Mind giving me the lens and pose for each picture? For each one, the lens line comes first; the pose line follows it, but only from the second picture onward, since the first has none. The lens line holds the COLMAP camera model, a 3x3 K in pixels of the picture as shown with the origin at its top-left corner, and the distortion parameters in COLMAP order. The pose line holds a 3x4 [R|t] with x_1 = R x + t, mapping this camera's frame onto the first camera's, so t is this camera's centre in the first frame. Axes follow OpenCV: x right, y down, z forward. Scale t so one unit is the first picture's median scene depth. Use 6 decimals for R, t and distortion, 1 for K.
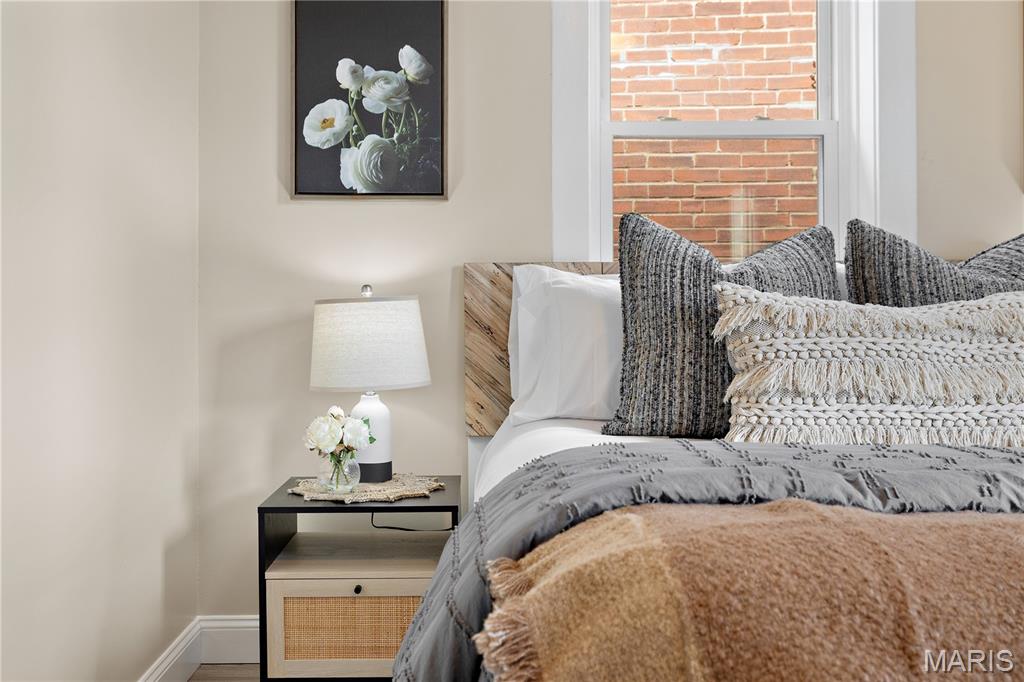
lens RADIAL K [[975.9, 0, 512.0], [0, 975.9, 340.4], [0, 0, 1]] dist [-0.000097, 0.000000]
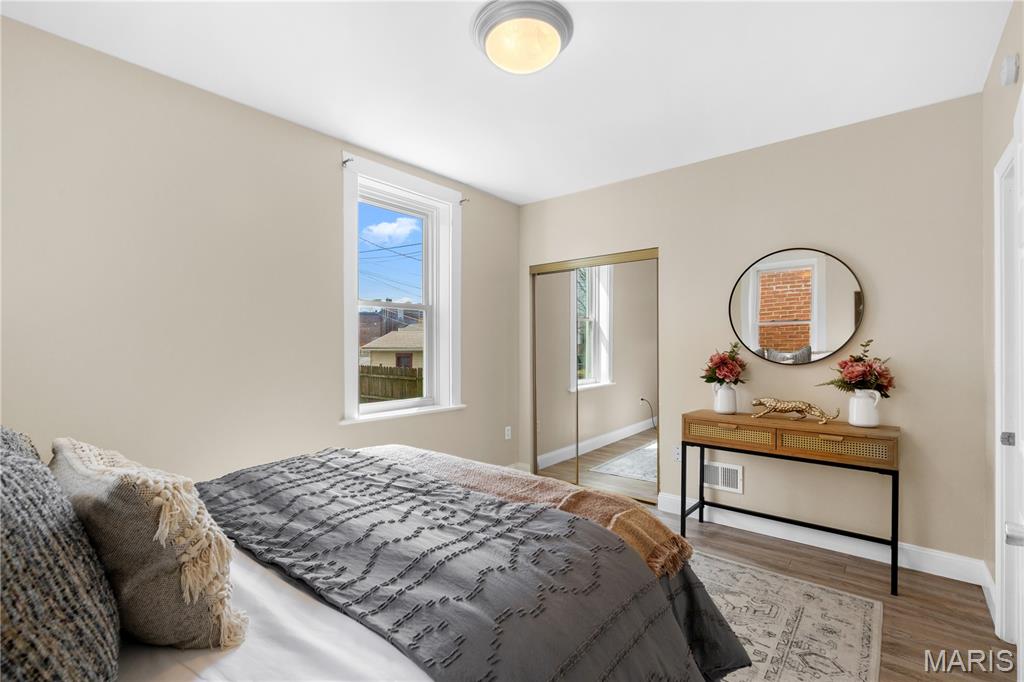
lens RADIAL K [[461.9, 0, 509.4], [0, 461.9, 343.1], [0, 0, 1]] dist [-0.000991, -0.000030]
pose [[-0.782162, 0.004074, 0.623062, -0.247846], [0.003353, 0.999992, -0.002328, -0.156414], [-0.623066, 0.000268, -0.782169, 1.050250]]
